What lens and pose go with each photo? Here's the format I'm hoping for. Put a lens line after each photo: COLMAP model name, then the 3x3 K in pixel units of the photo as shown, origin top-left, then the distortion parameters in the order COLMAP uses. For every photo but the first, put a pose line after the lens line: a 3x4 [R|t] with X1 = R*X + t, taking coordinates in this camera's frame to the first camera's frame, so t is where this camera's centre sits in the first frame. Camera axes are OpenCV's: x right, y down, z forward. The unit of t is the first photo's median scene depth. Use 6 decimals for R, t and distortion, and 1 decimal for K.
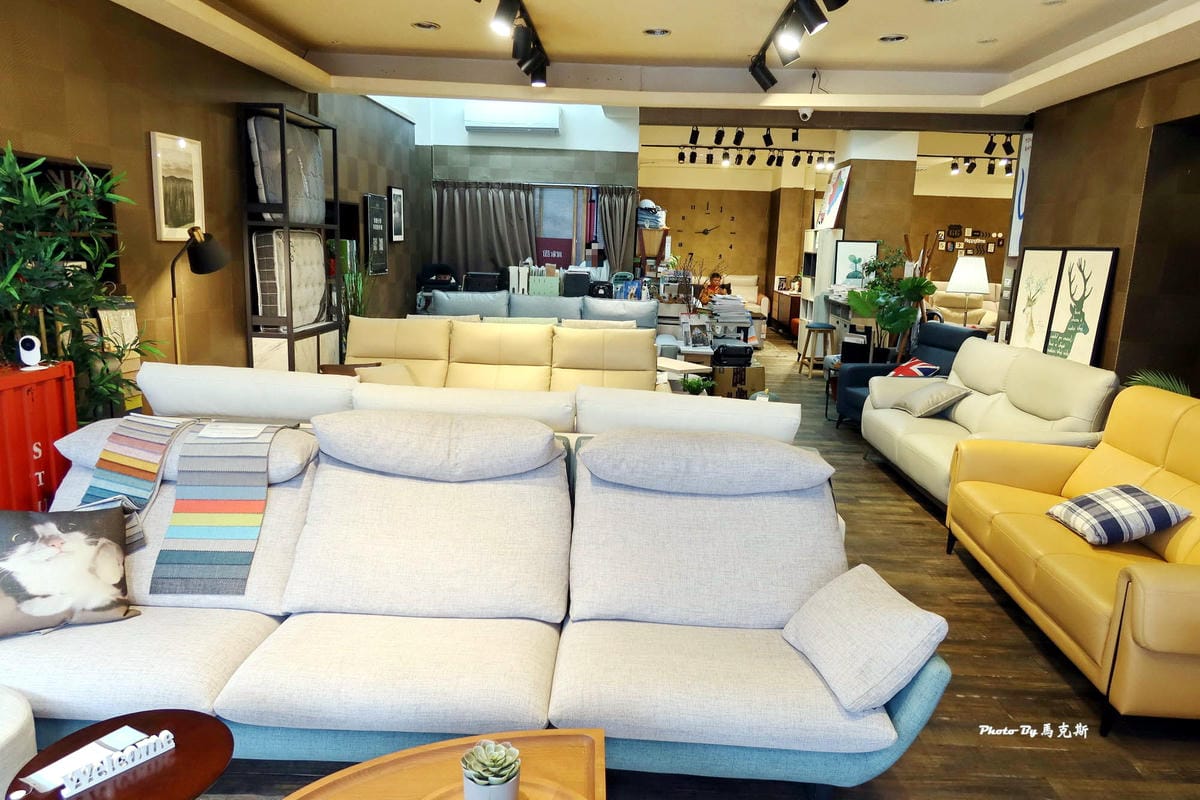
lens RADIAL K [[818.5, 0, 600.0], [0, 818.5, 400.0], [0, 0, 1]] dist [-0.007670, -0.004212]
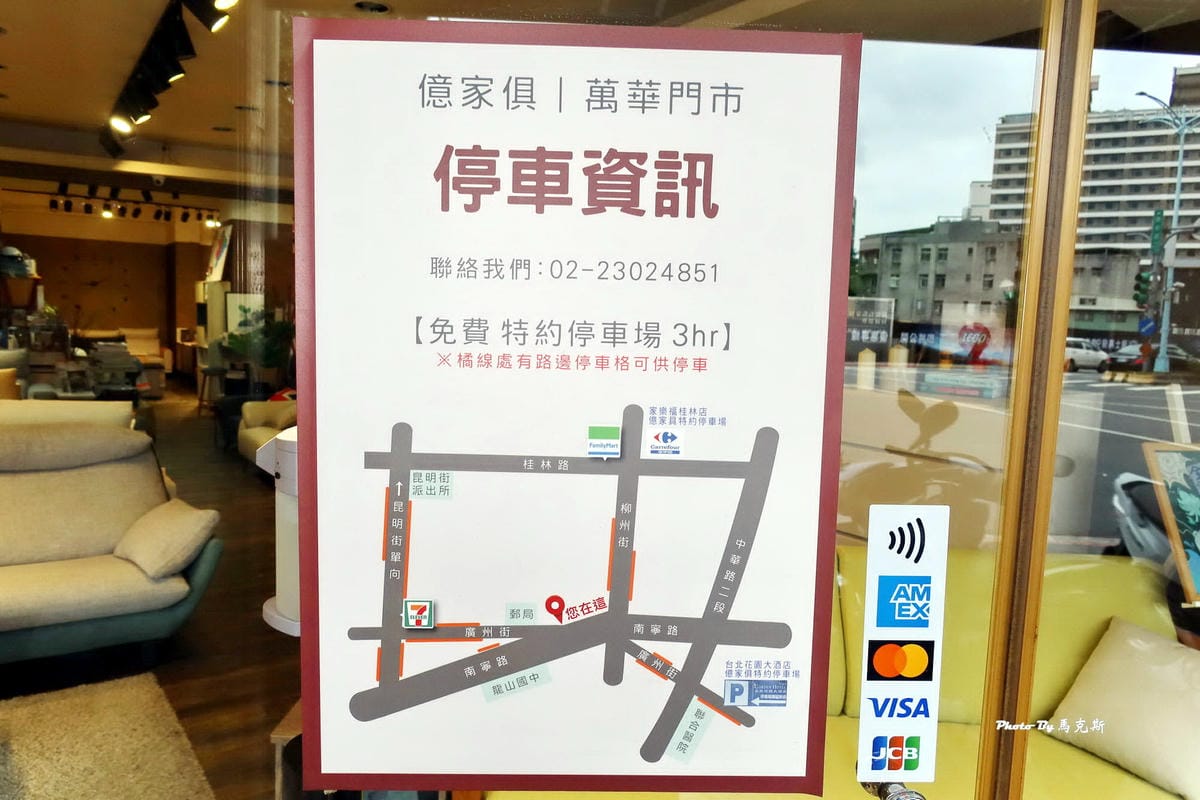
lens RADIAL K [[818.5, 0, 600.0], [0, 818.5, 400.0], [0, 0, 1]] dist [-0.007670, -0.004212]
pose [[0.789450, -0.064978, 0.610366, 0.010162], [0.107168, 0.993699, -0.032825, 0.037045], [-0.604387, 0.091326, 0.791439, -0.149450]]
